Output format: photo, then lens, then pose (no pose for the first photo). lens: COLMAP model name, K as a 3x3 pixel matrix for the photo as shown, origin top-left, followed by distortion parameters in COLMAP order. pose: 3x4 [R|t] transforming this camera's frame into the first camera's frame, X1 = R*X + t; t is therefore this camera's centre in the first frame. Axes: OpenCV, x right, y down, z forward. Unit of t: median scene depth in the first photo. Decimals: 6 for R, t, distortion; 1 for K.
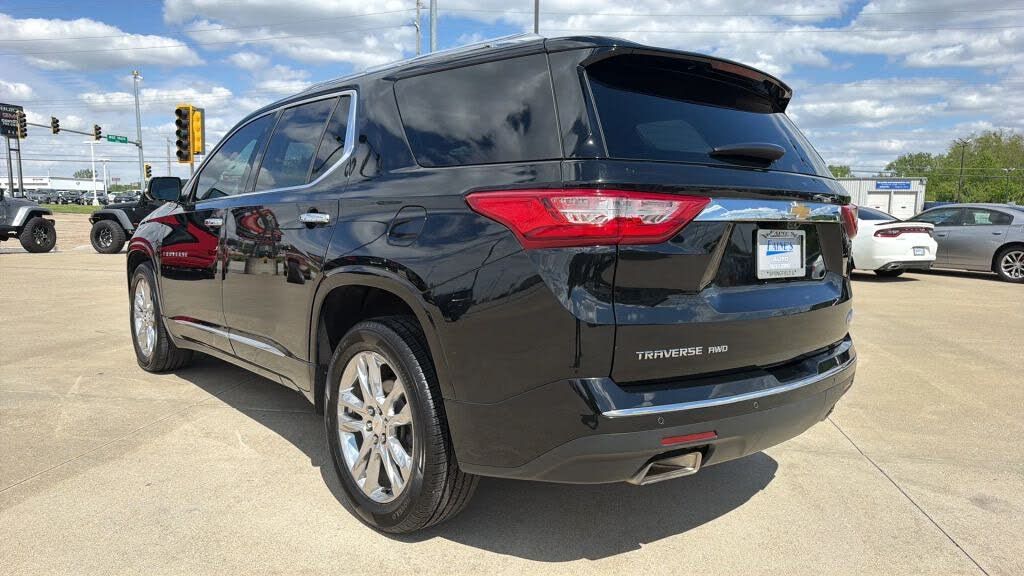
lens RADIAL K [[683.3, 0, 509.8], [0, 683.3, 288.5], [0, 0, 1]] dist [0.036617, -0.040365]
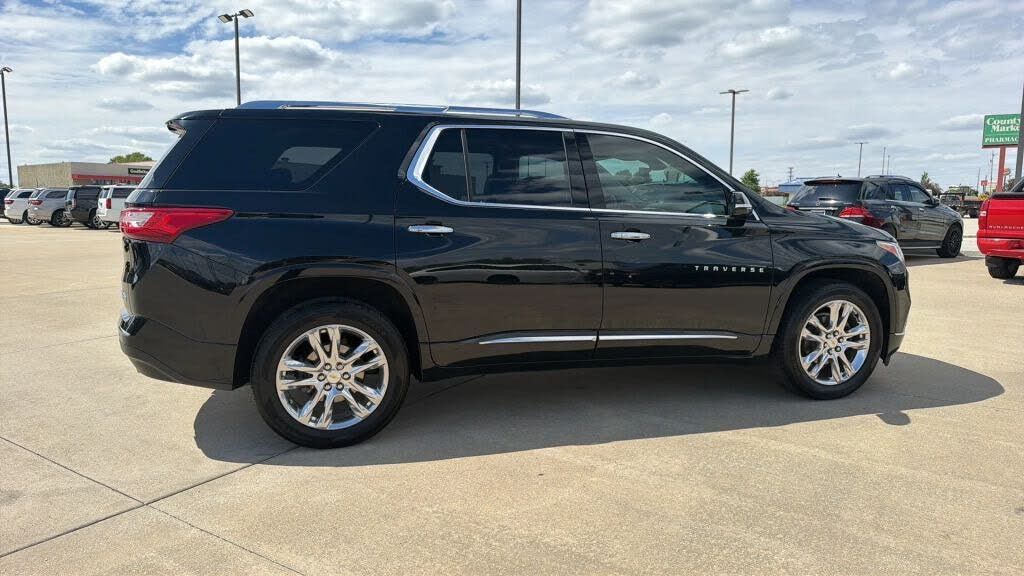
lens RADIAL K [[713.4, 0, 507.0], [0, 713.4, 290.3], [0, 0, 1]] dist [0.006575, -0.007835]
pose [[-0.423567, 0.097892, -0.900560, 1.502471], [-0.110576, 0.981122, 0.158657, -0.281849], [0.899091, 0.166782, -0.404746, 2.354514]]
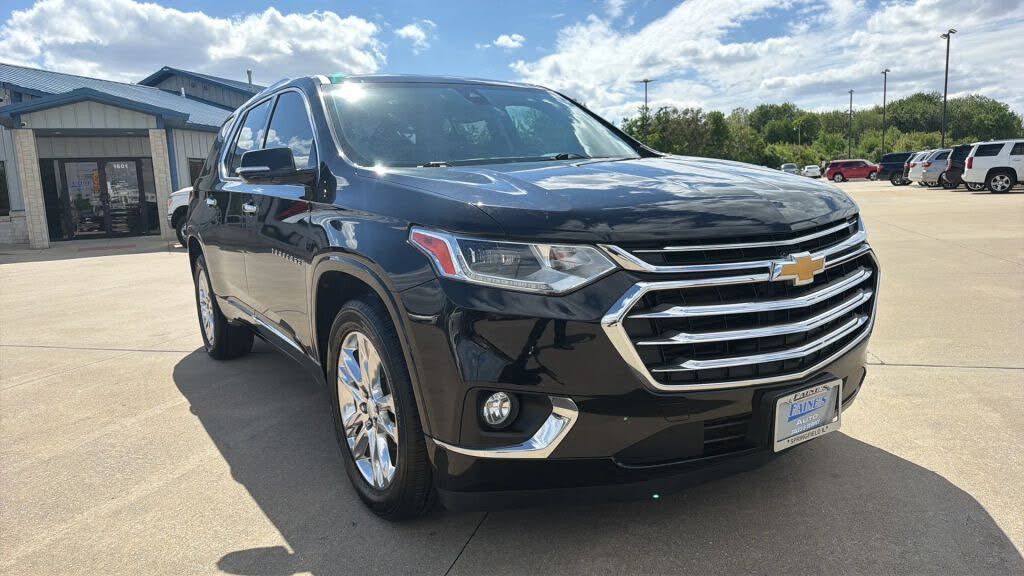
lens RADIAL K [[683.5, 0, 489.0], [0, 683.5, 332.5], [0, 0, 1]] dist [0.047918, -0.051593]
pose [[-0.983924, 0.003271, 0.178560, -0.765108], [0.059547, 0.948625, 0.310748, -0.344312], [-0.168370, 0.316385, -0.933570, 3.217331]]
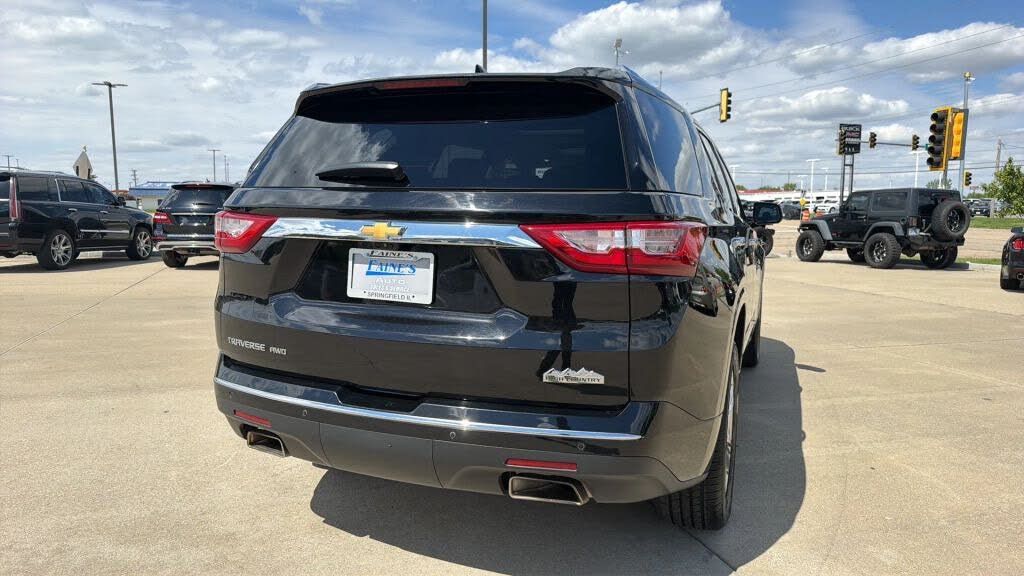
lens RADIAL K [[699.5, 0, 513.3], [0, 699.5, 282.5], [0, 0, 1]] dist [0.036936, -0.045002]
pose [[0.453217, 0.082215, -0.887601, 1.203649], [-0.104236, 0.993794, 0.038828, -0.087290], [0.885285, 0.074923, 0.458974, 0.645056]]
